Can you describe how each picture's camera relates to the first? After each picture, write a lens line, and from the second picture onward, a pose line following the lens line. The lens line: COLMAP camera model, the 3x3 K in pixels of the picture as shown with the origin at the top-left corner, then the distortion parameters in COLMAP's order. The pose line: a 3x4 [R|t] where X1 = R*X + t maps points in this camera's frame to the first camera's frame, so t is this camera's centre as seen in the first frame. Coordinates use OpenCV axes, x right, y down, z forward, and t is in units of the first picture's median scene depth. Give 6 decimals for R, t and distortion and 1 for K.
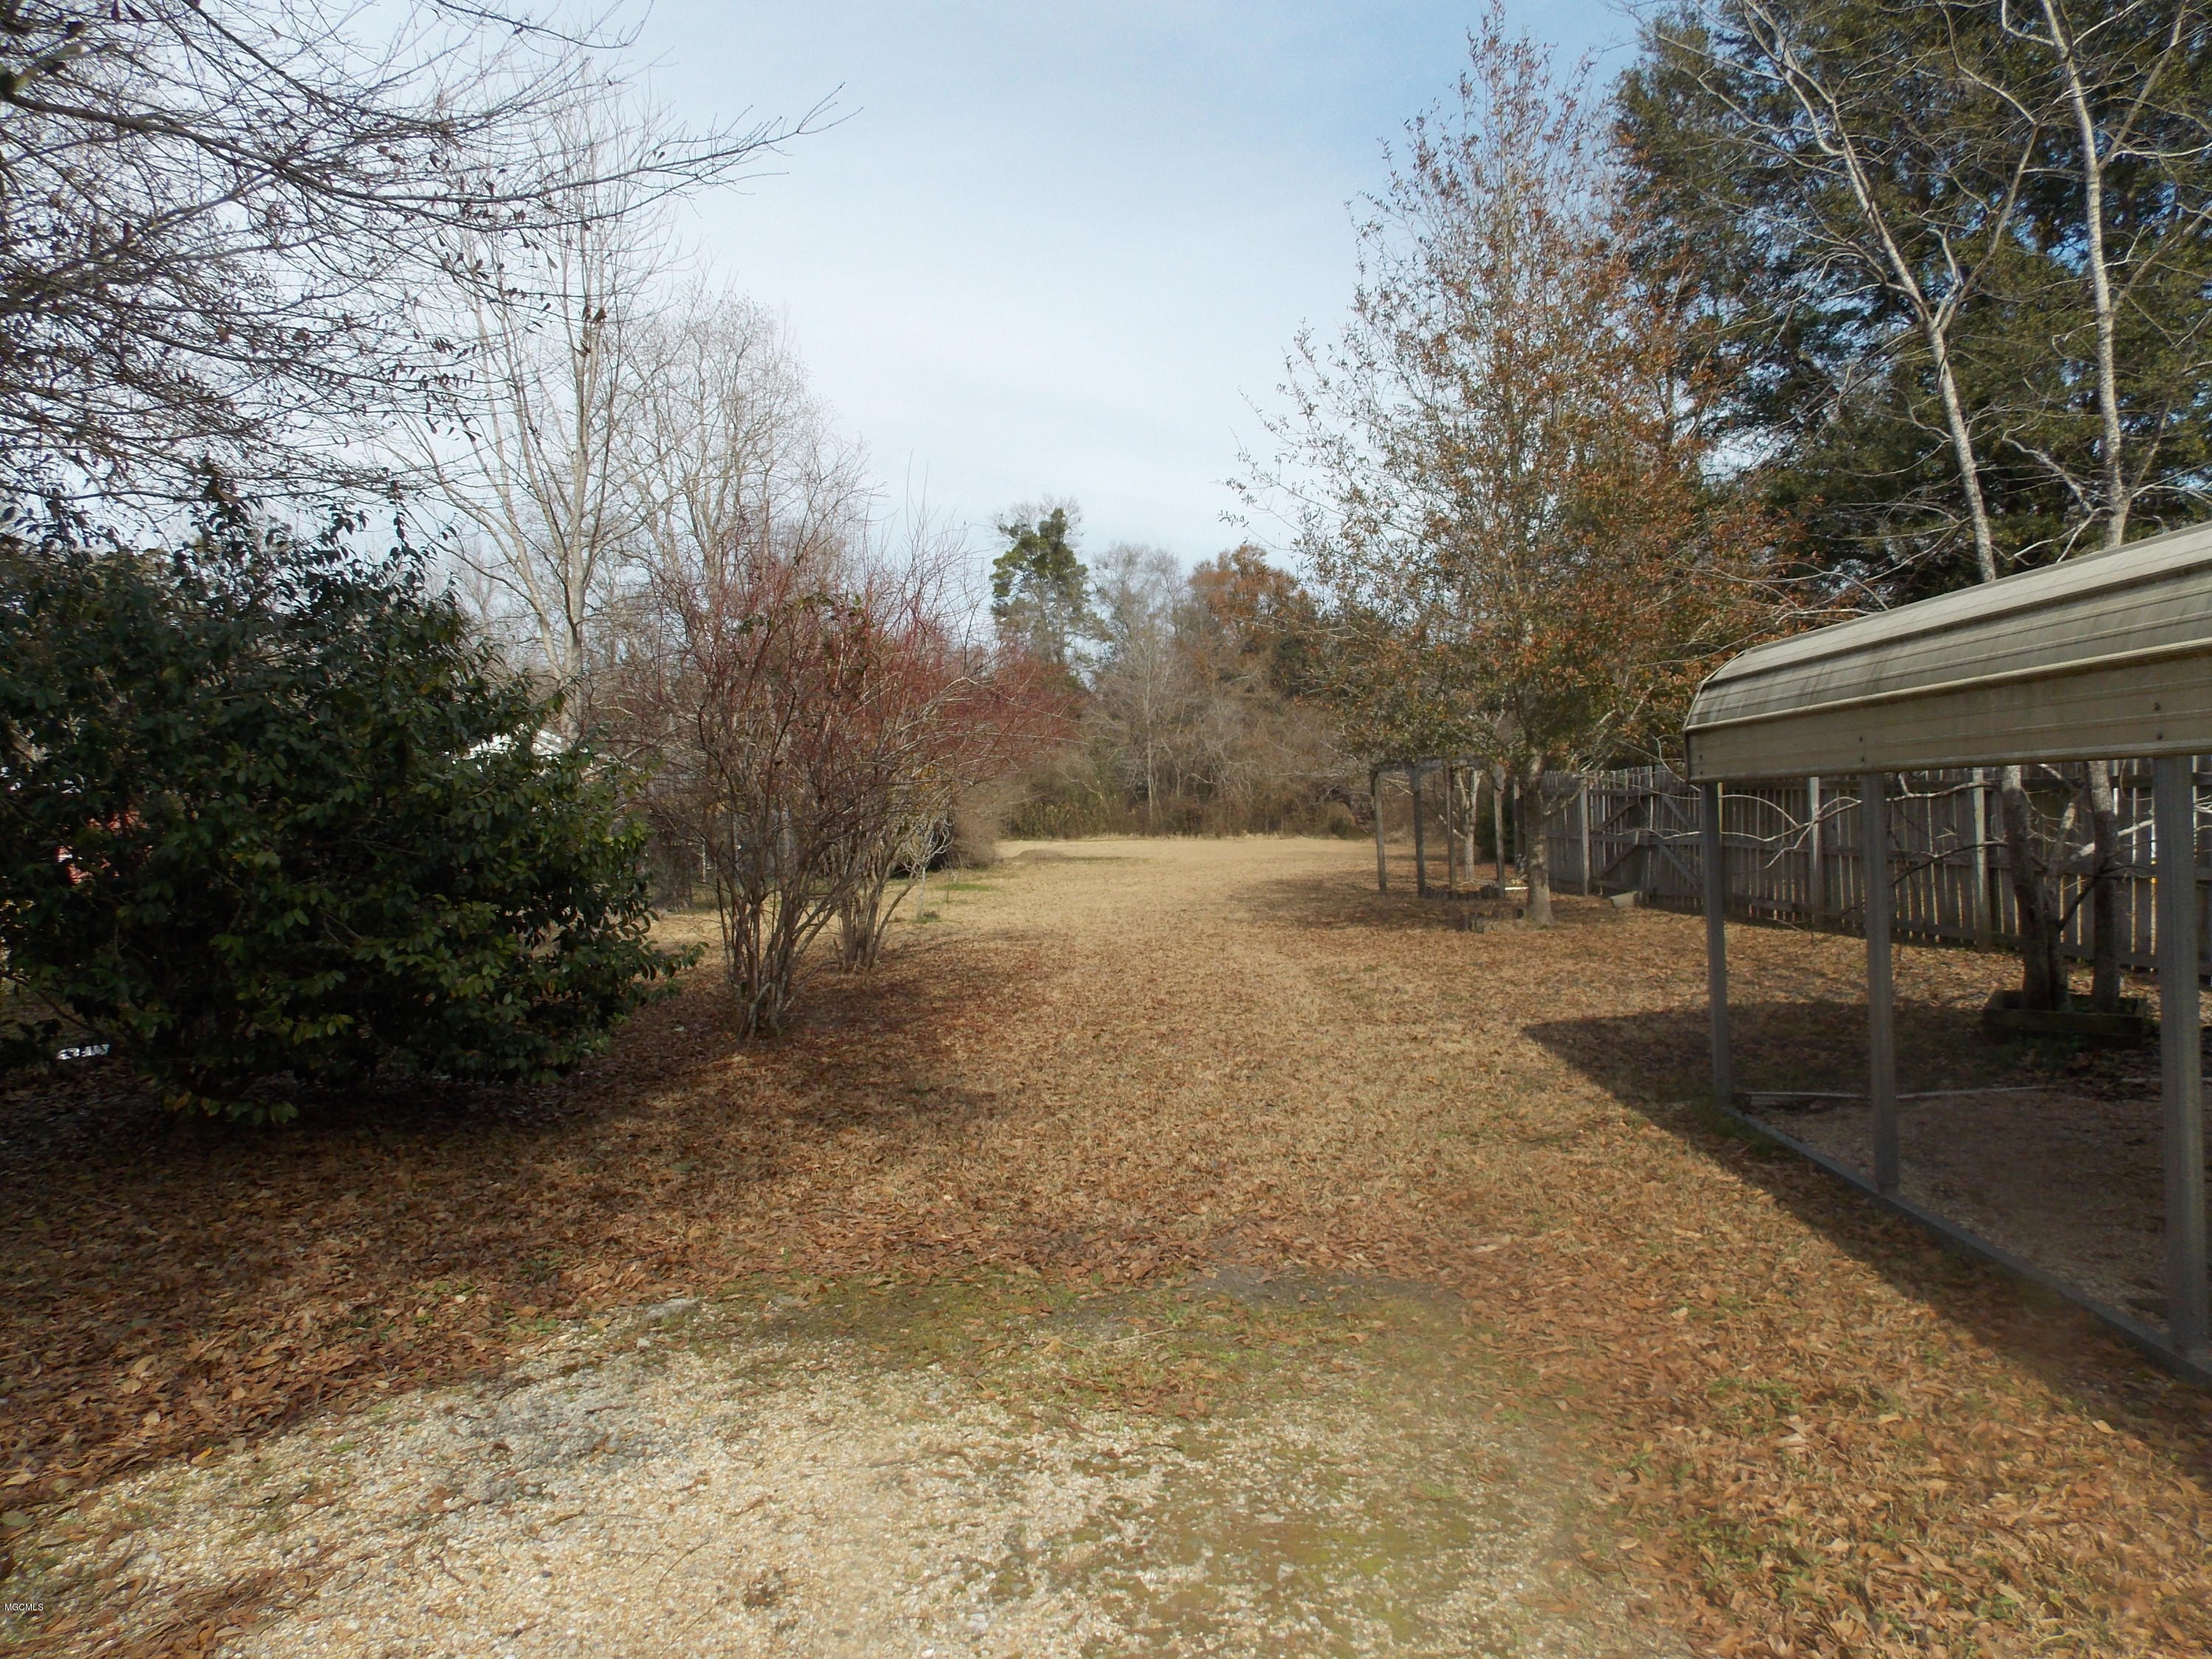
lens RADIAL K [[1472.7, 0, 1106.0], [0, 1472.7, 829.5], [0, 0, 1]] dist [-0.004931, -0.000244]
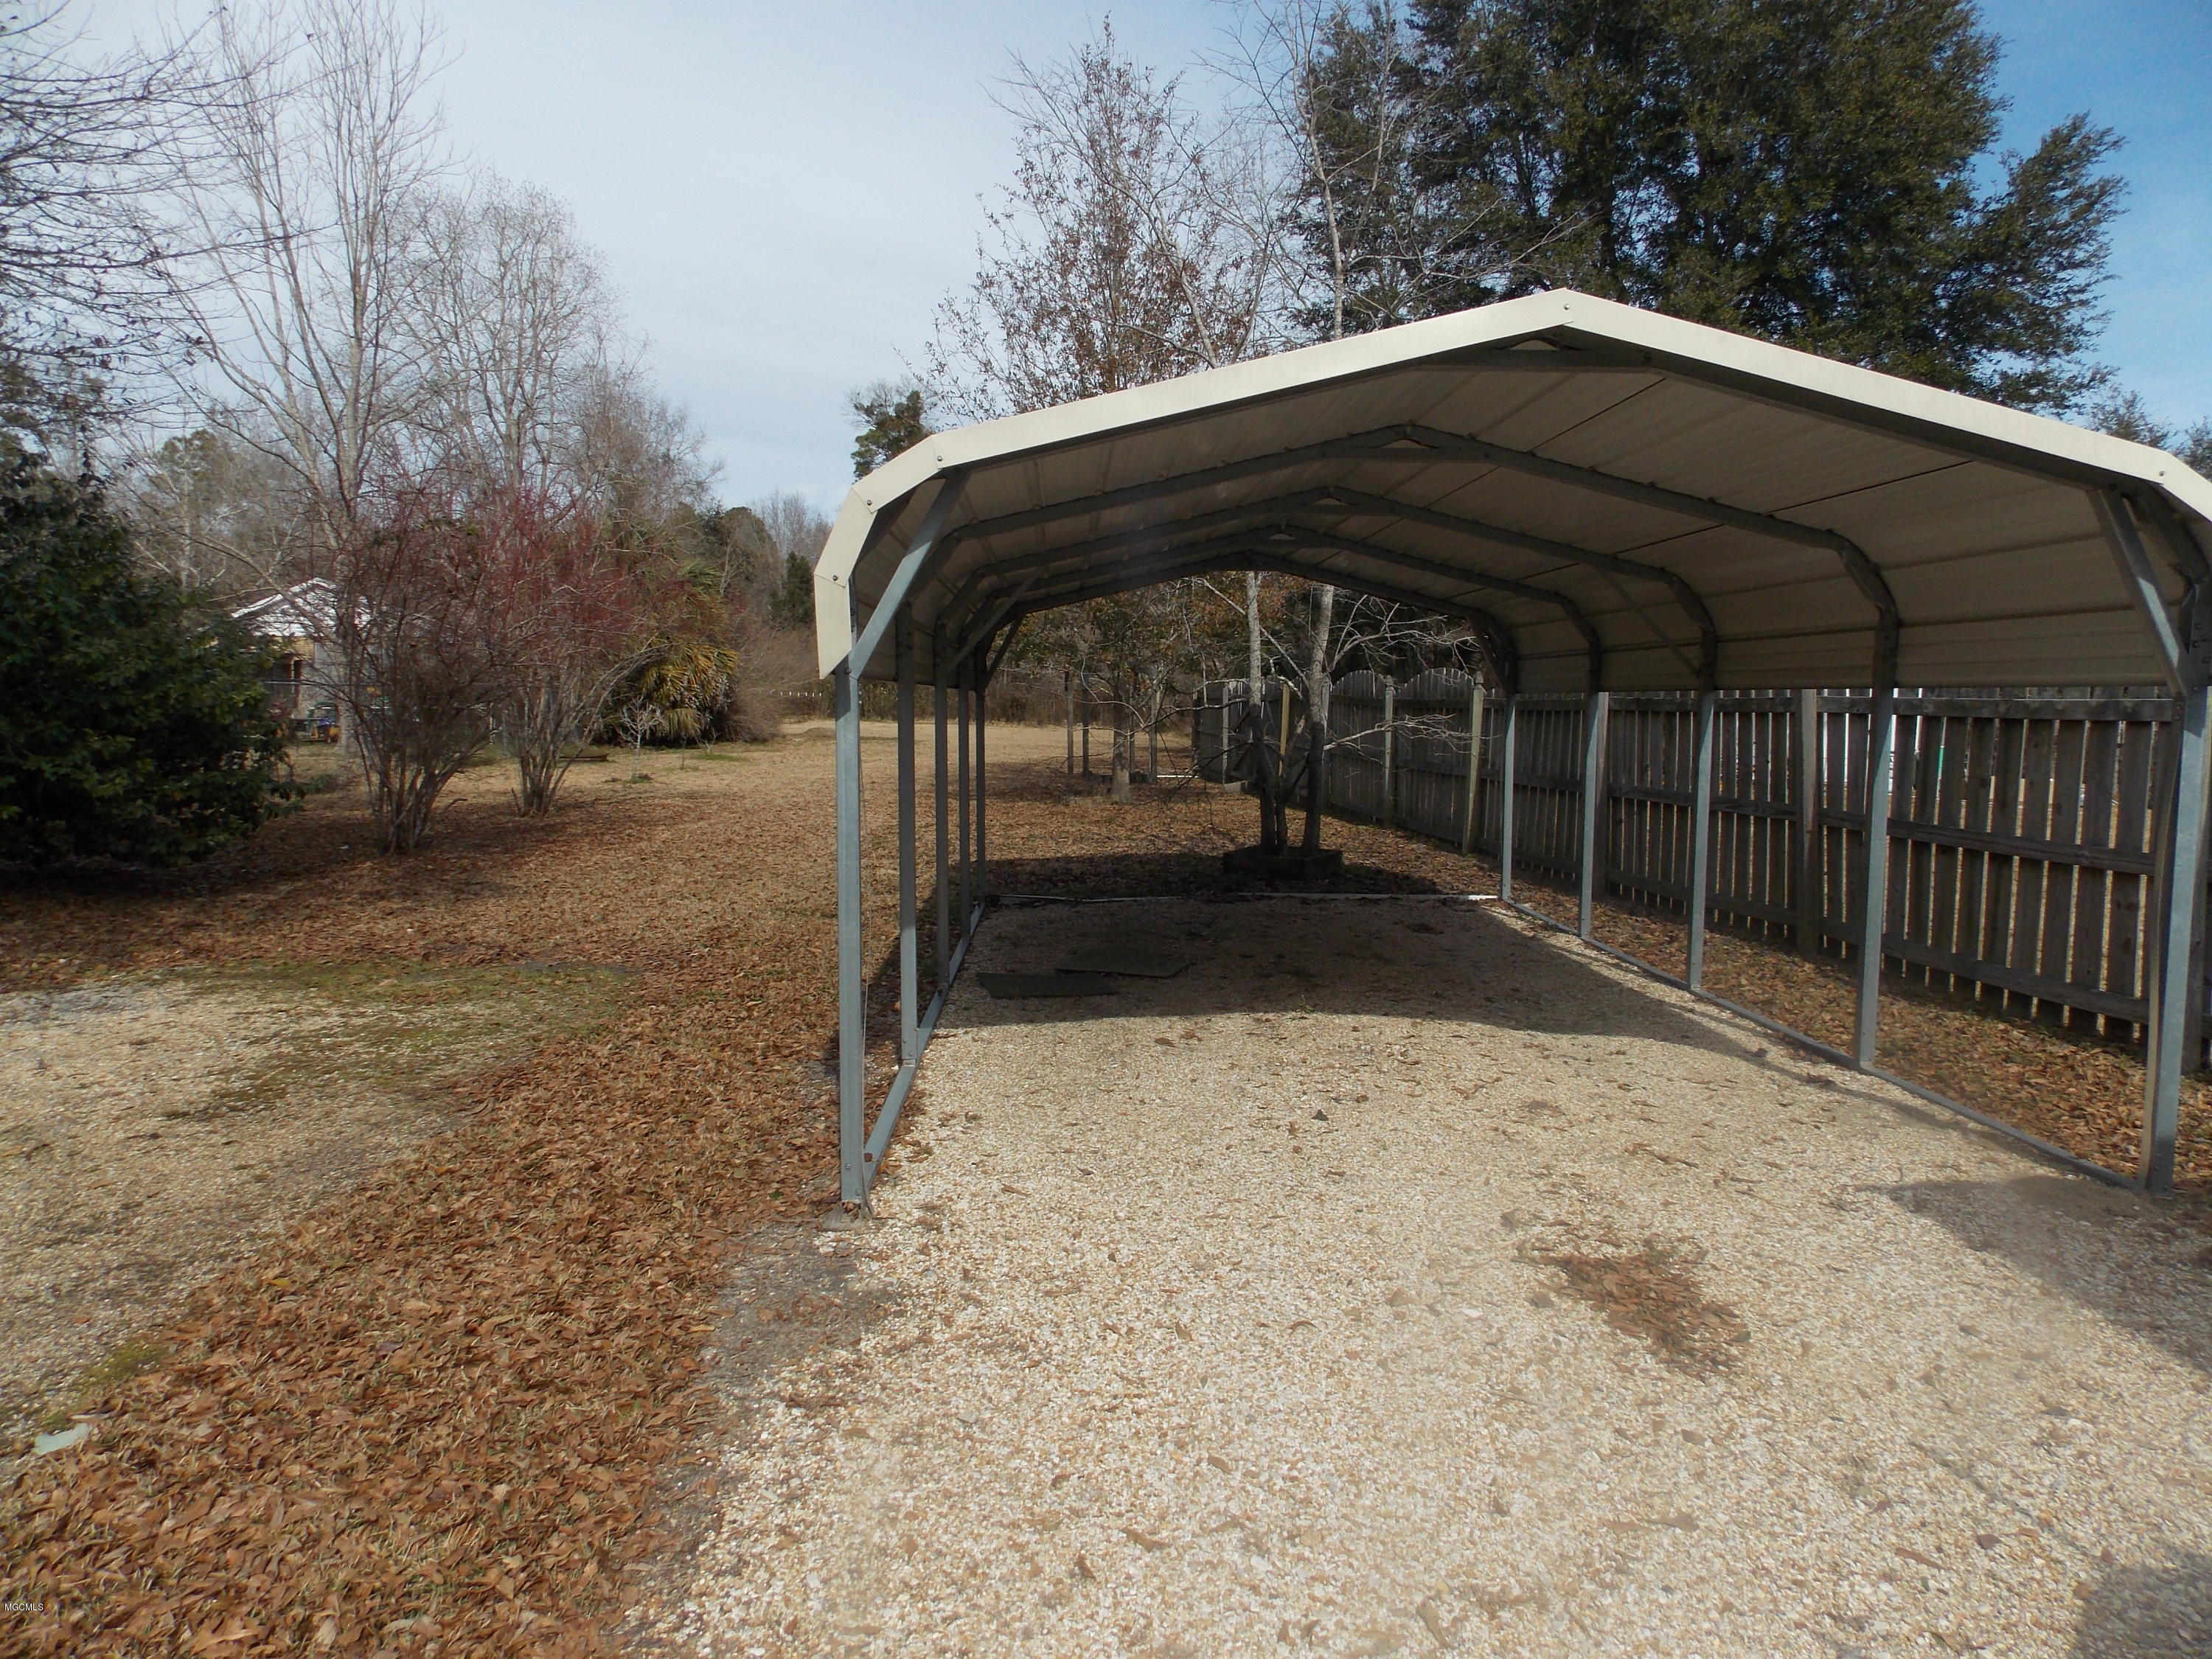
lens RADIAL K [[1472.7, 0, 1106.0], [0, 1472.7, 829.5], [0, 0, 1]] dist [-0.004931, -0.000244]
pose [[0.995812, 0.035891, 0.084091, 0.125106], [-0.042193, 0.996335, 0.074409, -0.002369], [-0.081112, -0.077646, 0.993676, -0.157737]]
